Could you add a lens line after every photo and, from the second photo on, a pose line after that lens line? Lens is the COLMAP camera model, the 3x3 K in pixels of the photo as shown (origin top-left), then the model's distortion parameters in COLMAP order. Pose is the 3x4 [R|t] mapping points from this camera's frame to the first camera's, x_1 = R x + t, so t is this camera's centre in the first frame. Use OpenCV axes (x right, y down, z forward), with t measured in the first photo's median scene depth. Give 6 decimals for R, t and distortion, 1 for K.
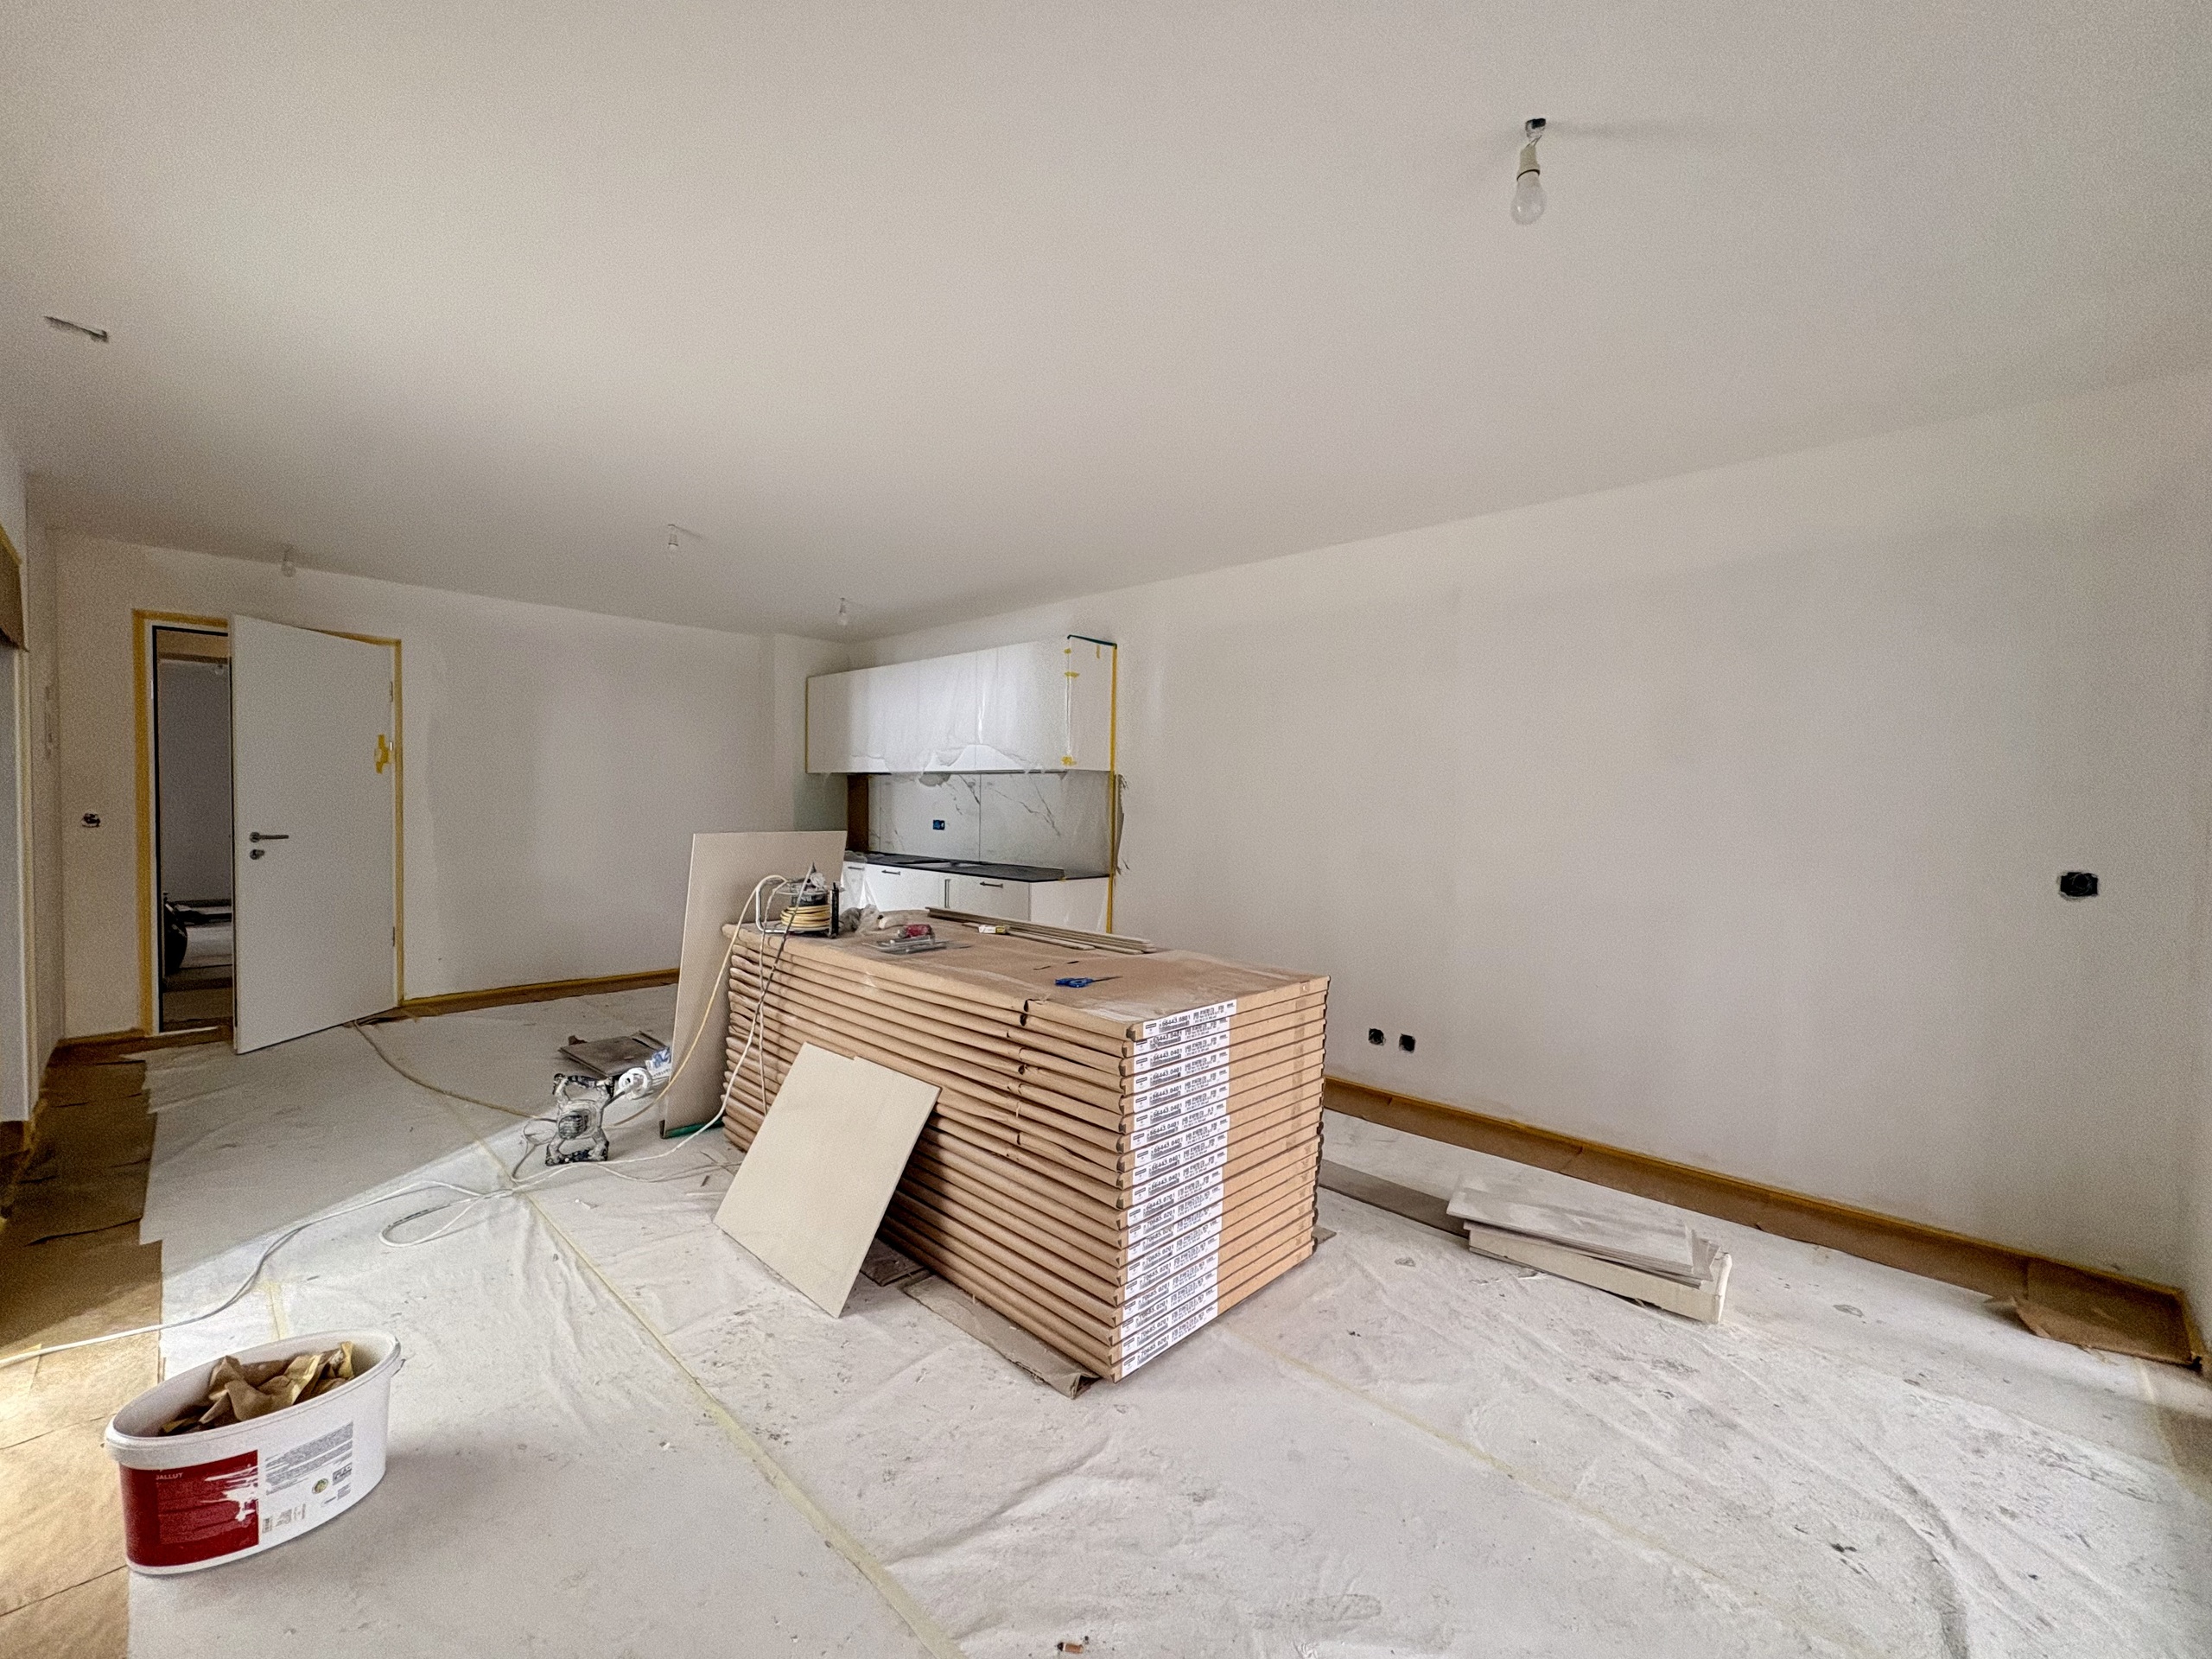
lens RADIAL K [[899.2, 0, 1106.0], [0, 899.2, 829.5], [0, 0, 1]] dist [0.000271, 0.000002]
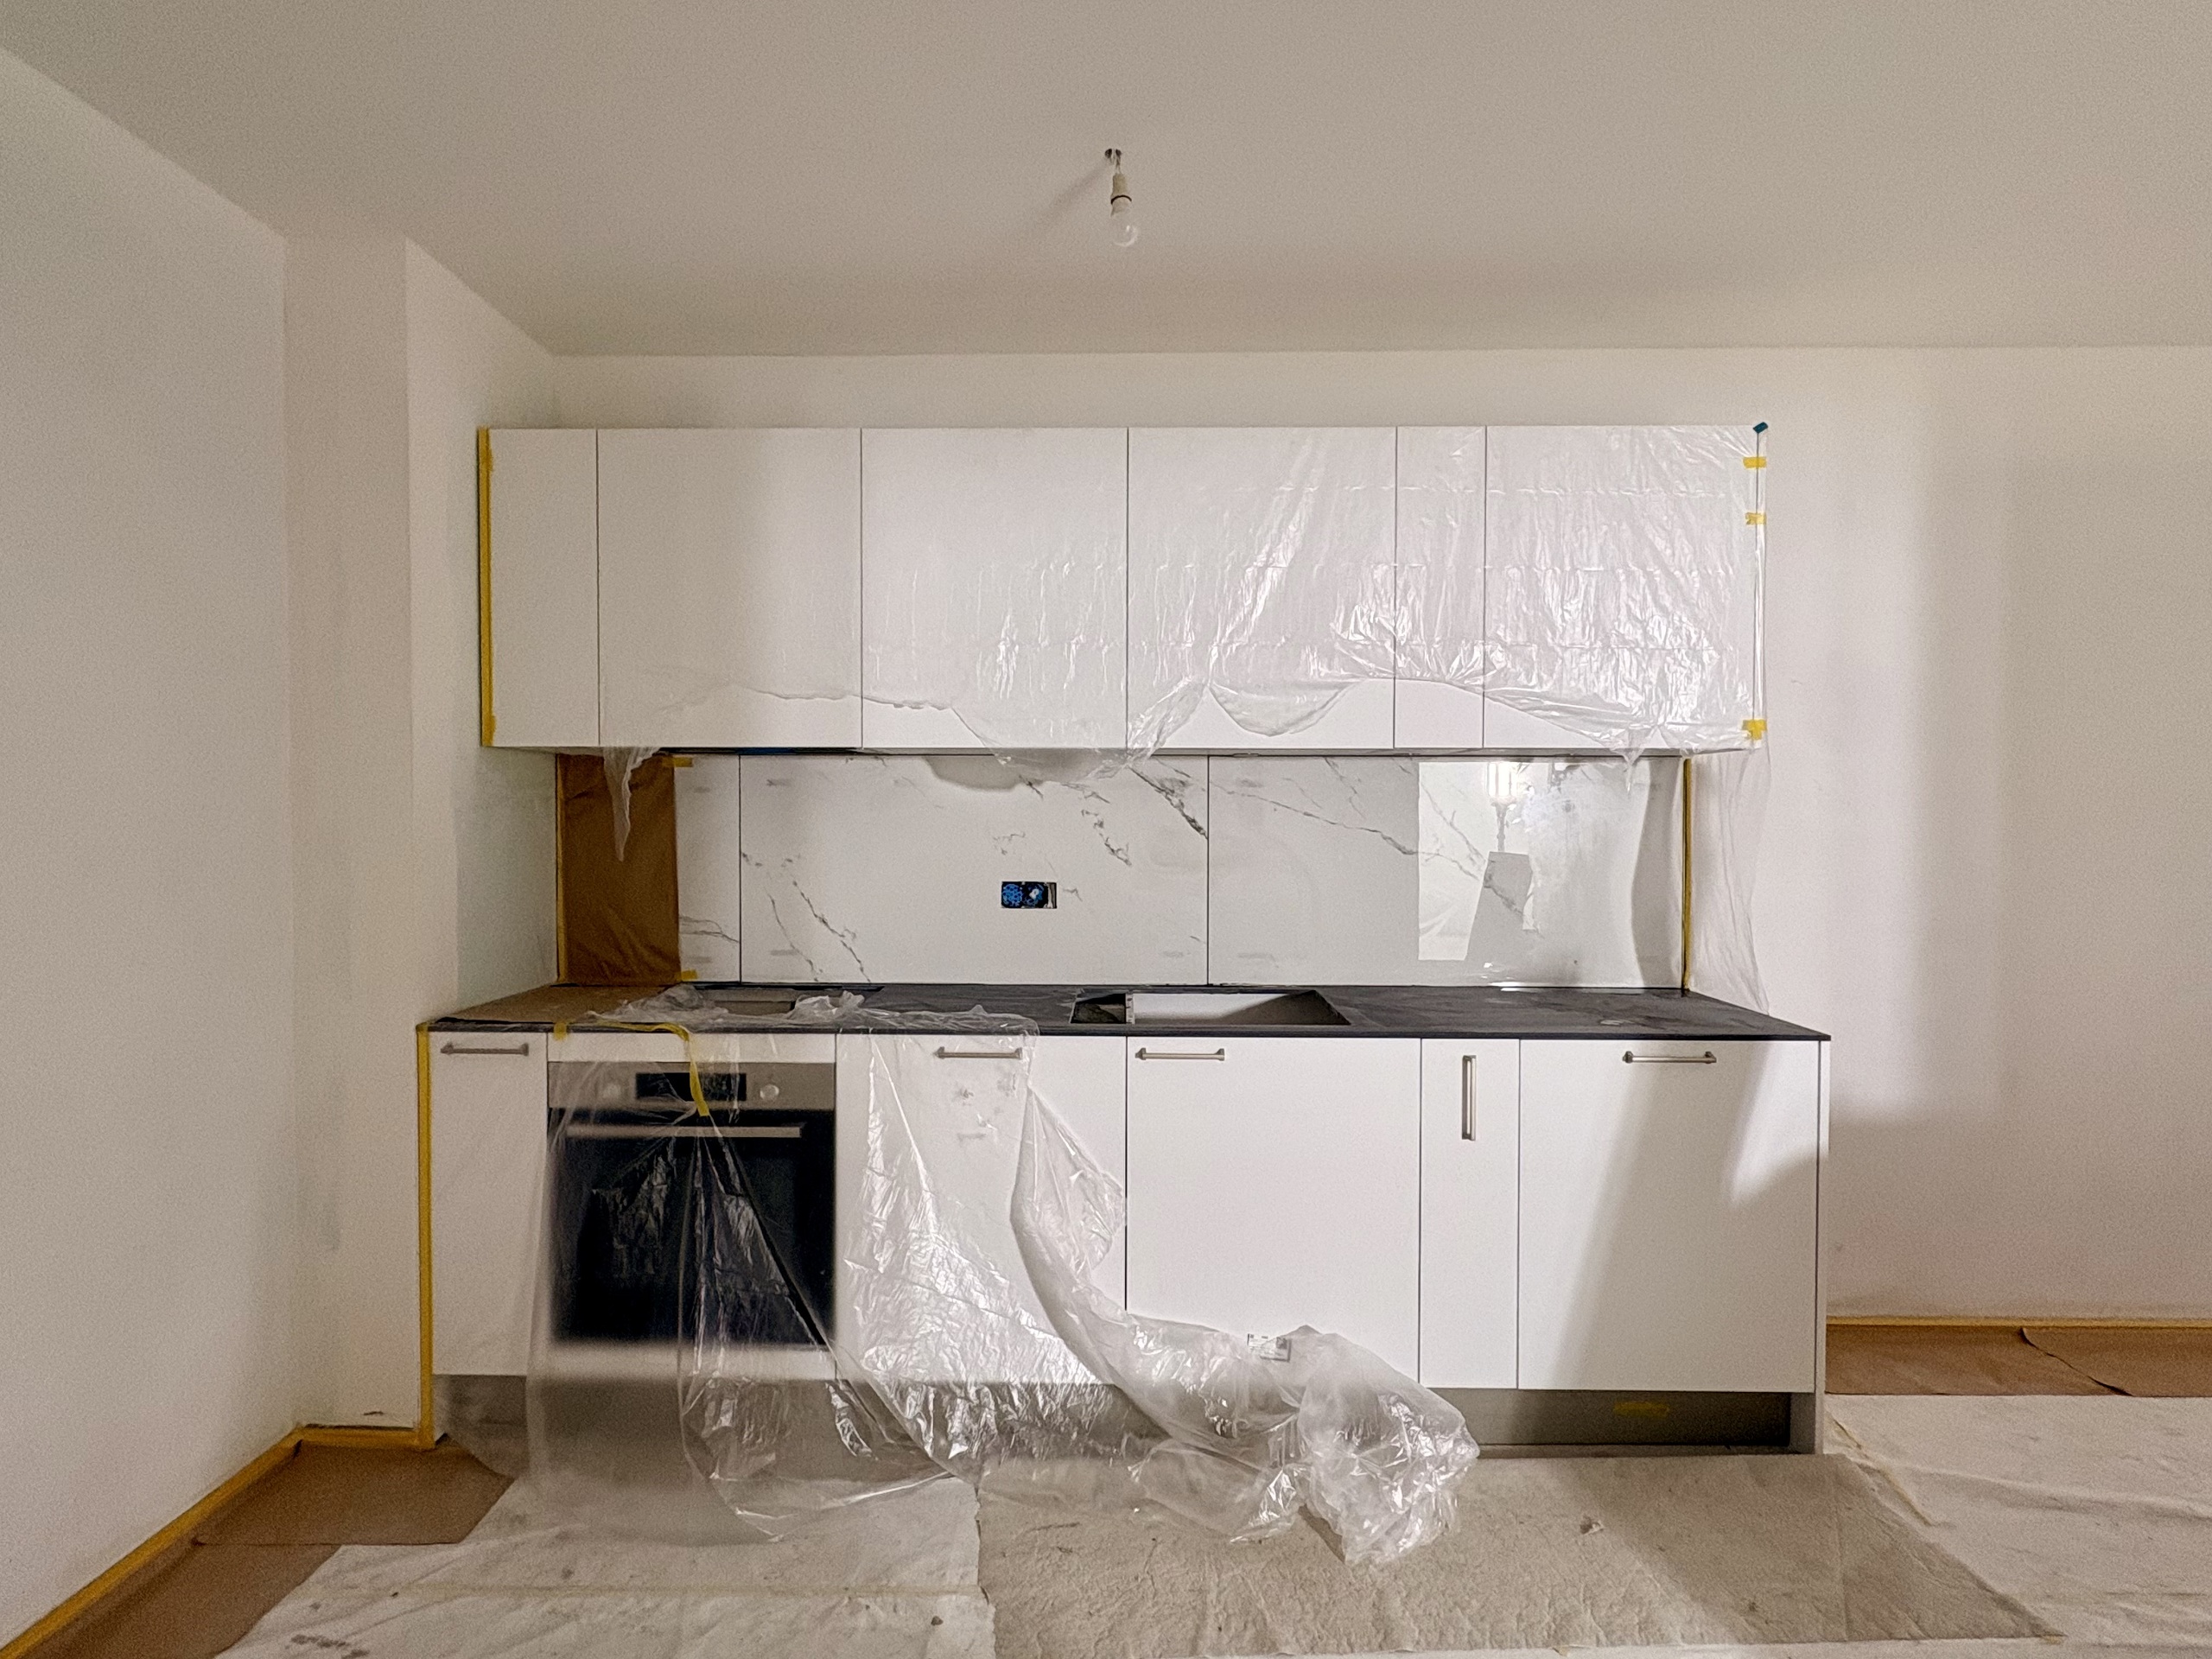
lens RADIAL K [[1138.4, 0, 1106.0], [0, 1138.4, 829.5], [0, 0, 1]] dist [-0.003200, -0.000304]
pose [[0.735700, -0.030641, 0.676614, -0.484424], [0.035003, 0.999361, 0.007197, -0.034619], [-0.676402, 0.018389, 0.736303, 0.638987]]
